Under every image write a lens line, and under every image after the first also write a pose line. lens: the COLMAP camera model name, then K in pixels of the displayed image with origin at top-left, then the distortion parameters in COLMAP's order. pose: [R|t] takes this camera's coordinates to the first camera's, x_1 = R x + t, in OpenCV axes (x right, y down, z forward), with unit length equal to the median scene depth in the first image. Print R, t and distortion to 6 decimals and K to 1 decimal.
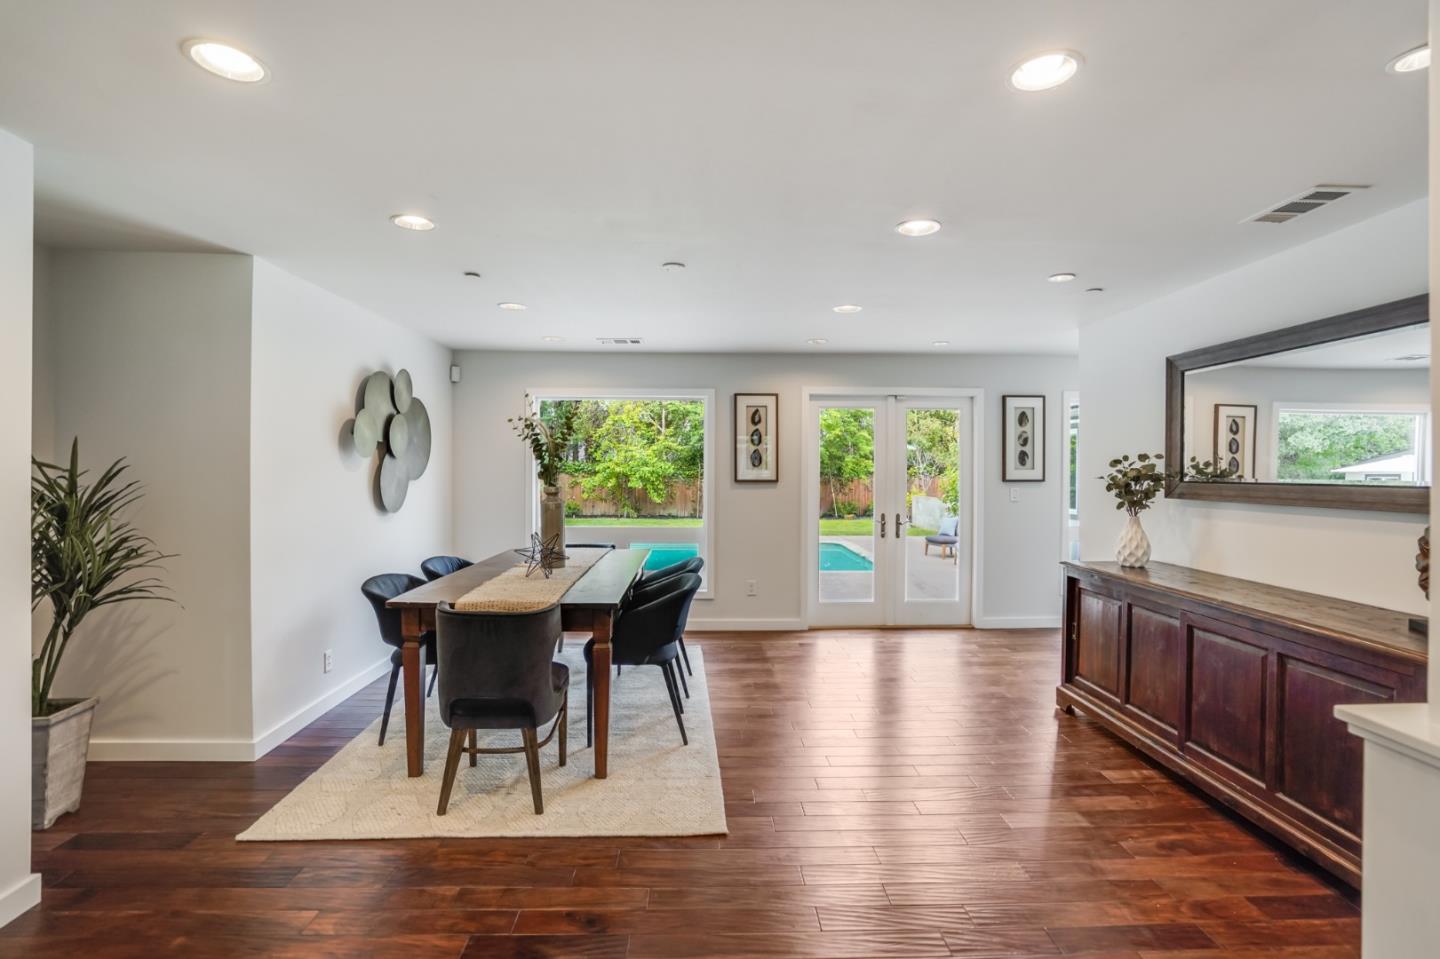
lens RADIAL K [[680.8, 0, 729.8], [0, 680.8, 473.0], [0, 0, 1]] dist [-0.034319, 0.012010]
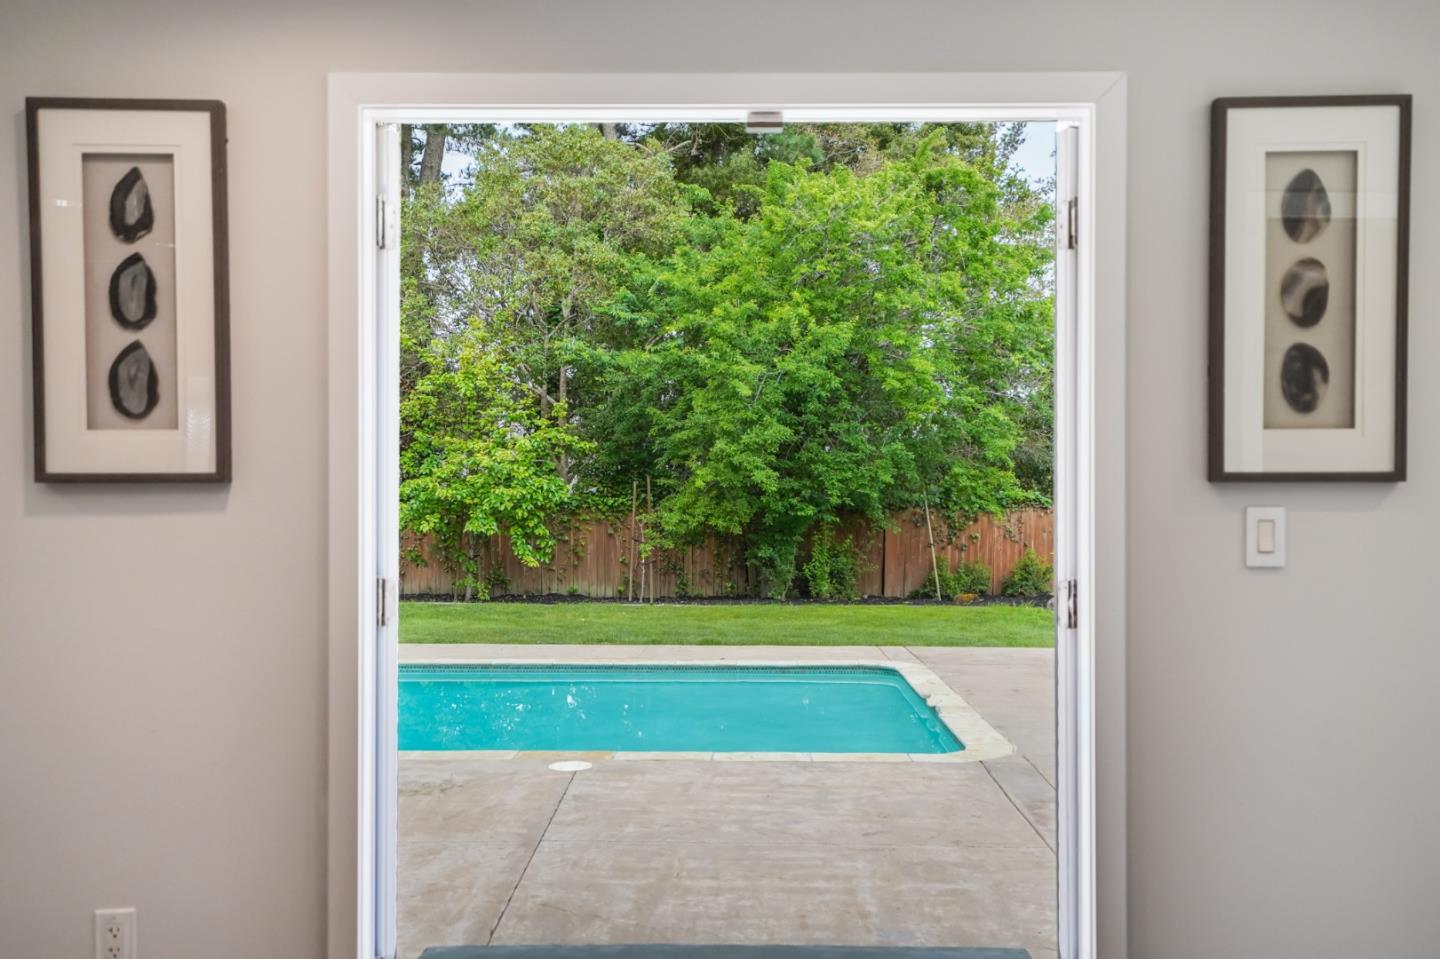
lens RADIAL K [[1351.3, 0, 712.5], [0, 1351.3, 517.3], [0, 0, 1]] dist [0.078622, 0.000000]
pose [[0.999009, -0.000655, -0.044497, 0.259183], [0.000974, 0.999974, 0.007157, 0.021896], [0.044491, -0.007194, 0.998984, 0.536853]]
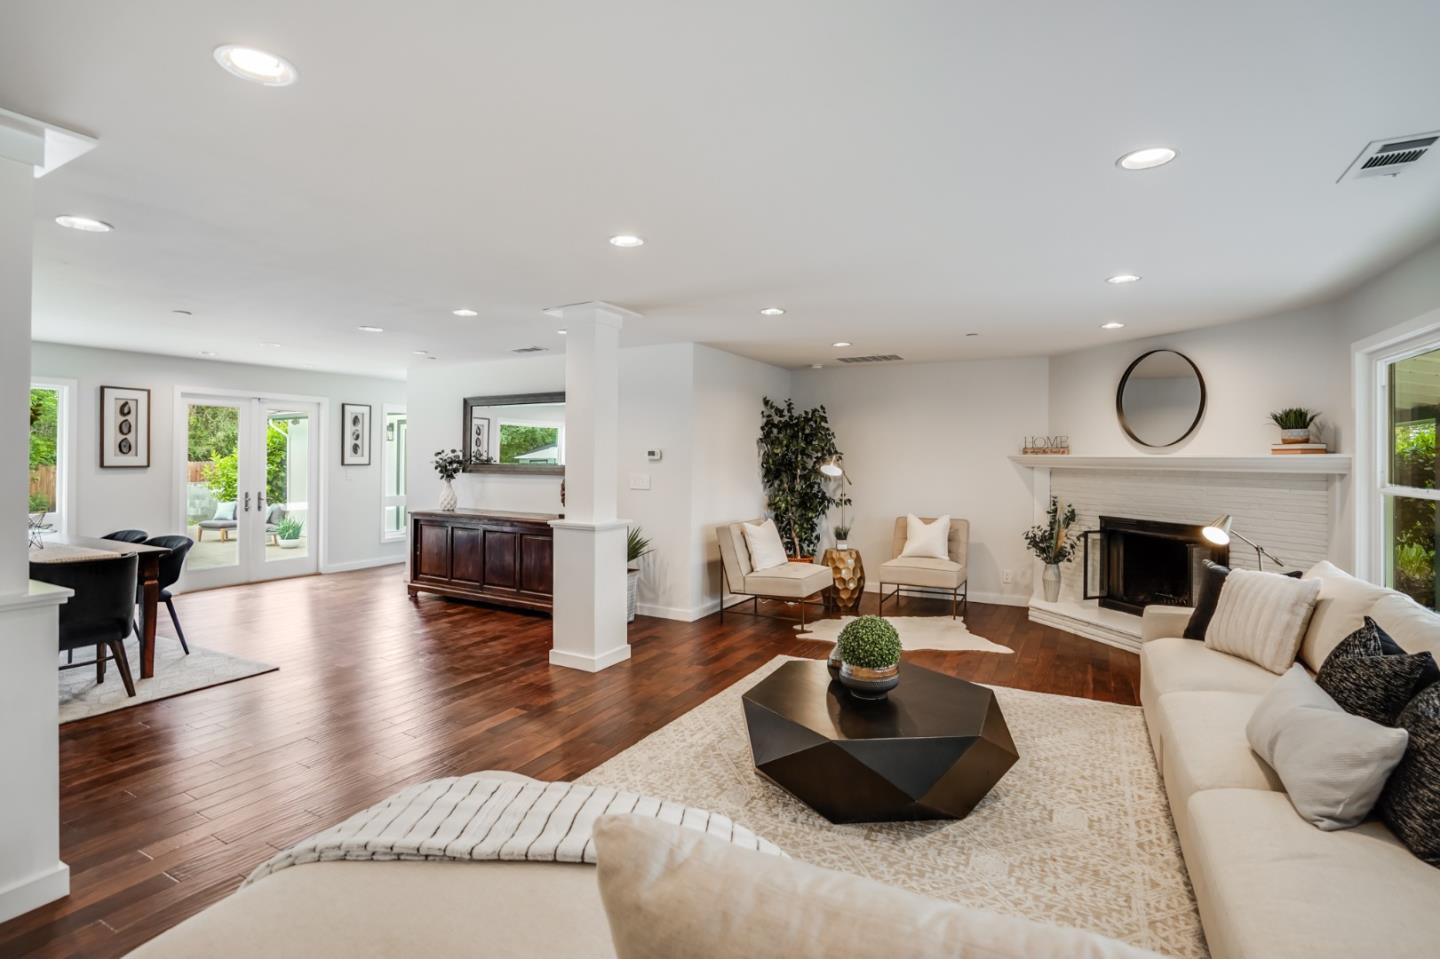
lens RADIAL K [[680.8, 0, 723.5], [0, 680.8, 459.5], [0, 0, 1]] dist [-0.034319, 0.012010]
pose [[0.503569, -0.001486, 0.863954, -0.407279], [-0.000308, 0.999998, 0.001900, -0.002399], [-0.863955, -0.001222, 0.503568, -0.383125]]
